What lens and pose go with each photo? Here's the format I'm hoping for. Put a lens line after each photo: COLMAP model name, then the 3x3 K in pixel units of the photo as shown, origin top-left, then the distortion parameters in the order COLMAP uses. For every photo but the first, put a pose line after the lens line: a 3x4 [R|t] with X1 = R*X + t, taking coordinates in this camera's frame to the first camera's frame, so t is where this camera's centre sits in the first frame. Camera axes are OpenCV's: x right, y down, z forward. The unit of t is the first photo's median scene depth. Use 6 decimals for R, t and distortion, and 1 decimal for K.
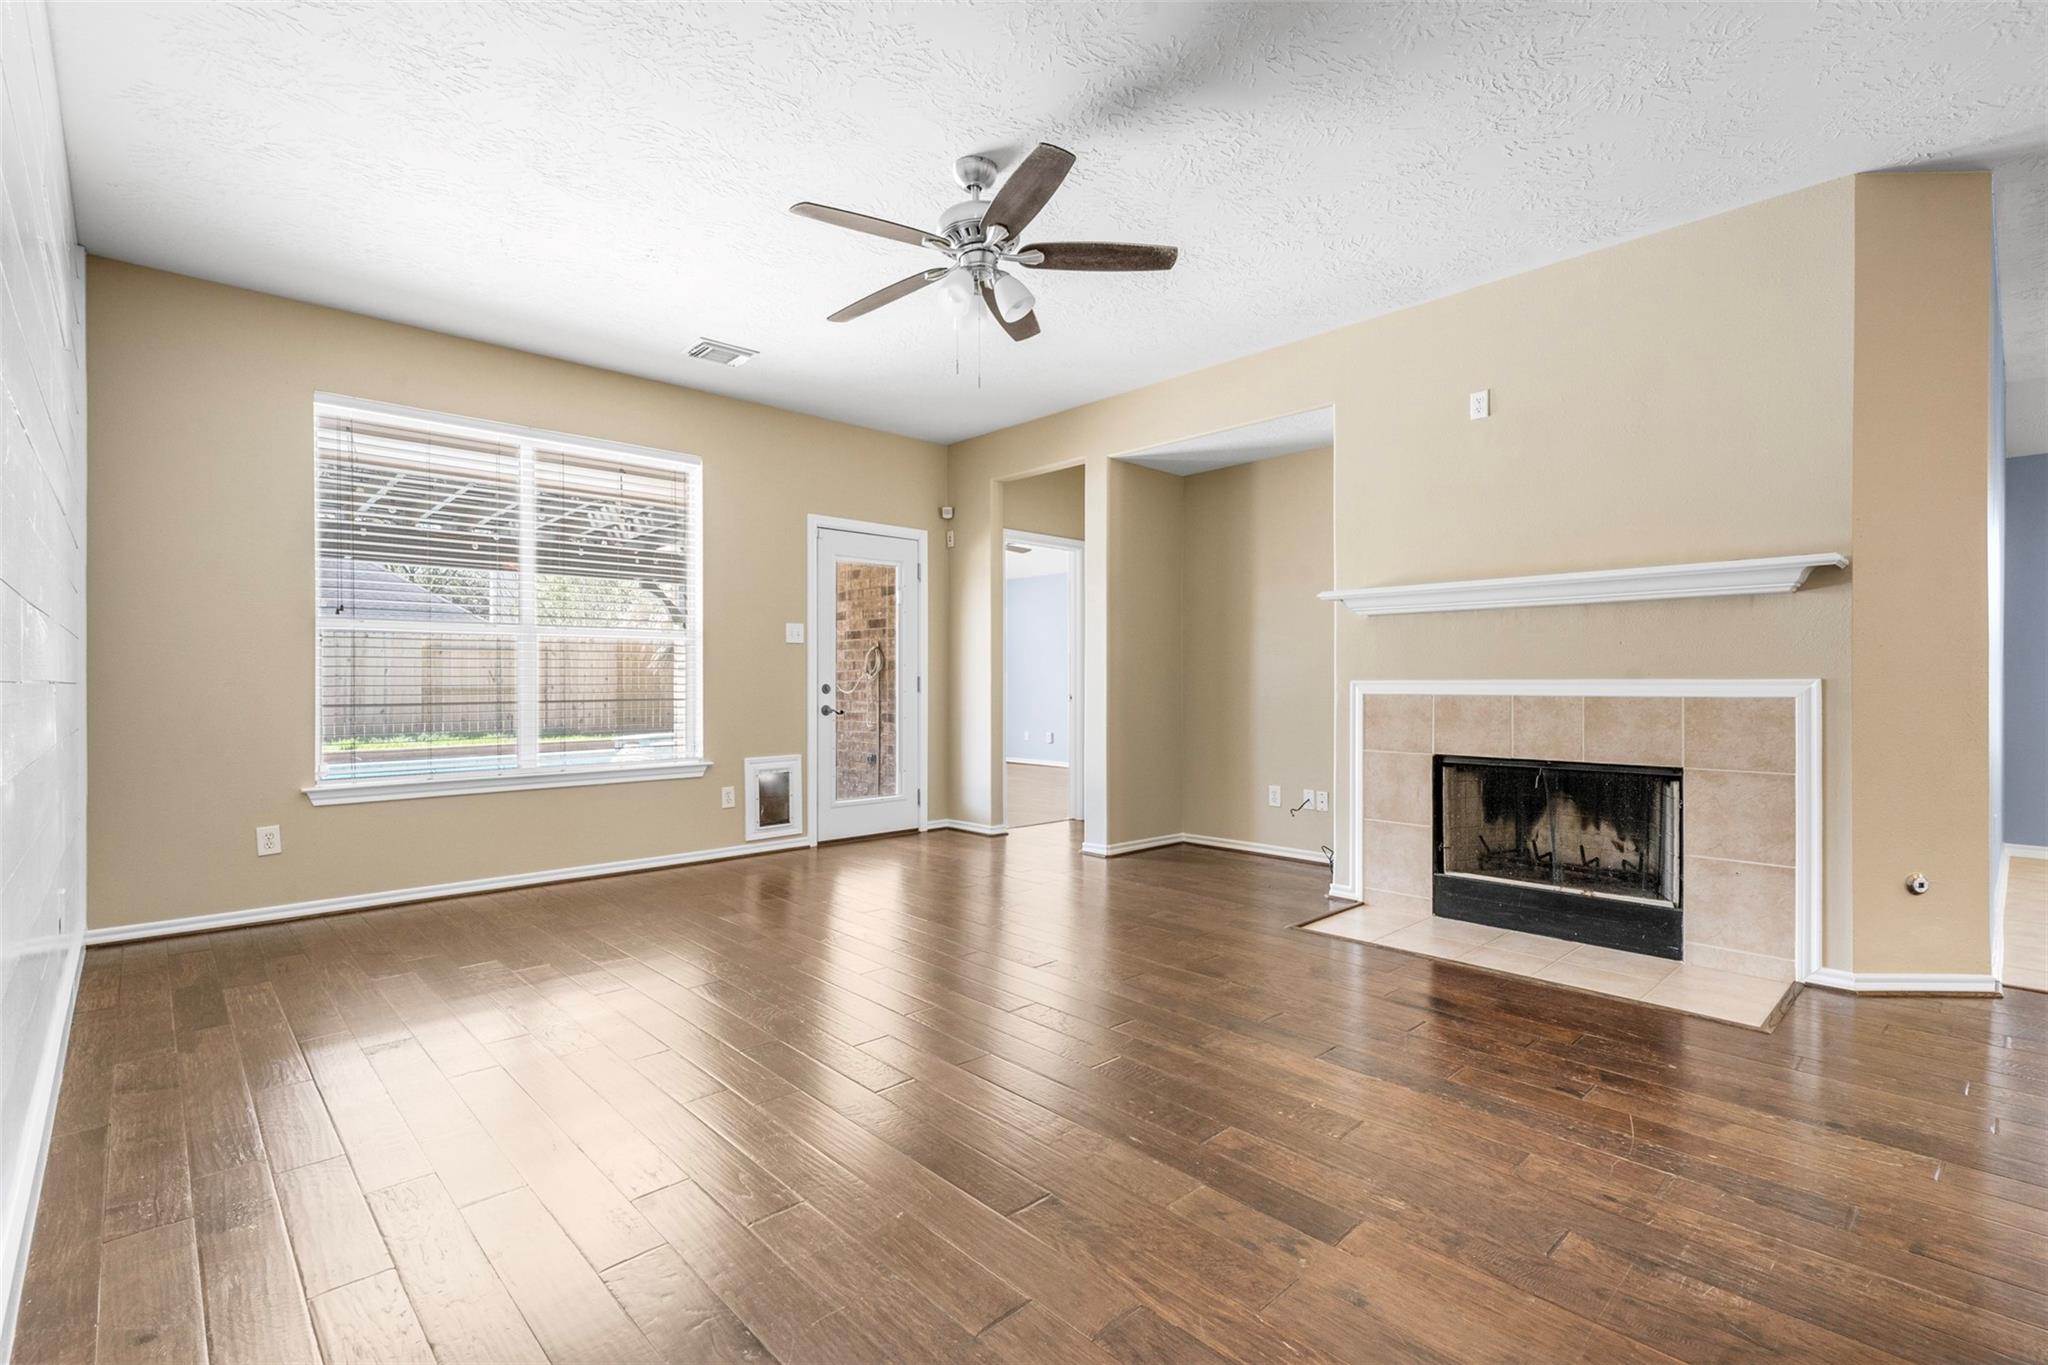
lens RADIAL K [[927.4, 0, 1006.2], [0, 927.4, 683.0], [0, 0, 1]] dist [0.001133, -0.000294]
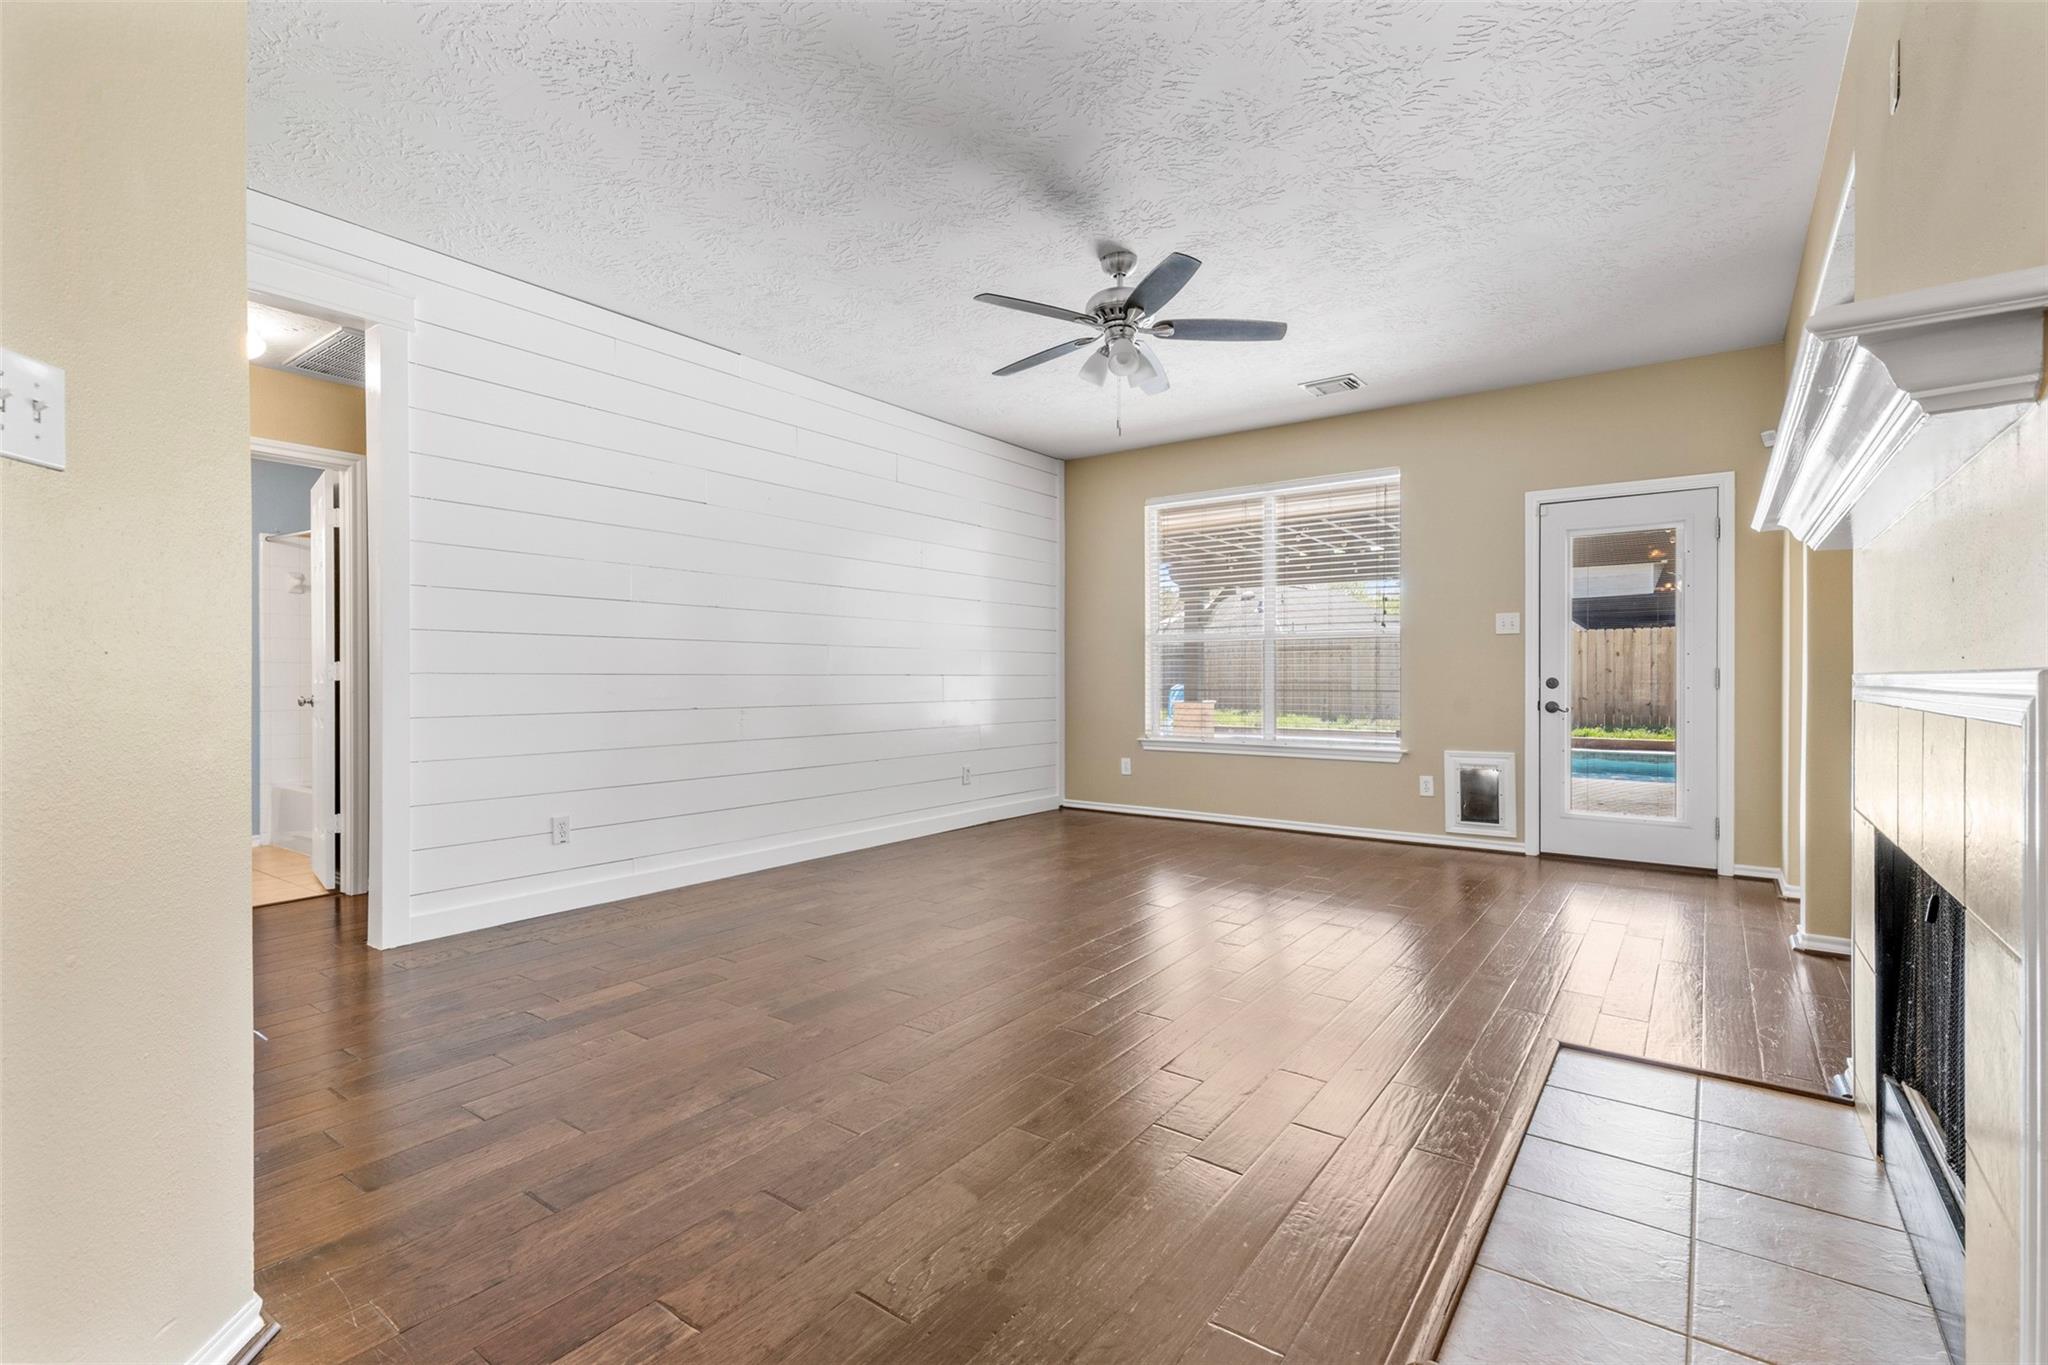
lens RADIAL K [[927.4, 0, 1006.2], [0, 927.4, 683.0], [0, 0, 1]] dist [0.001133, -0.000294]
pose [[0.188042, 0.007862, -0.982130, 0.632936], [-0.002214, 0.999969, 0.007581, 0.000606], [0.982159, 0.000749, 0.188053, 0.340940]]
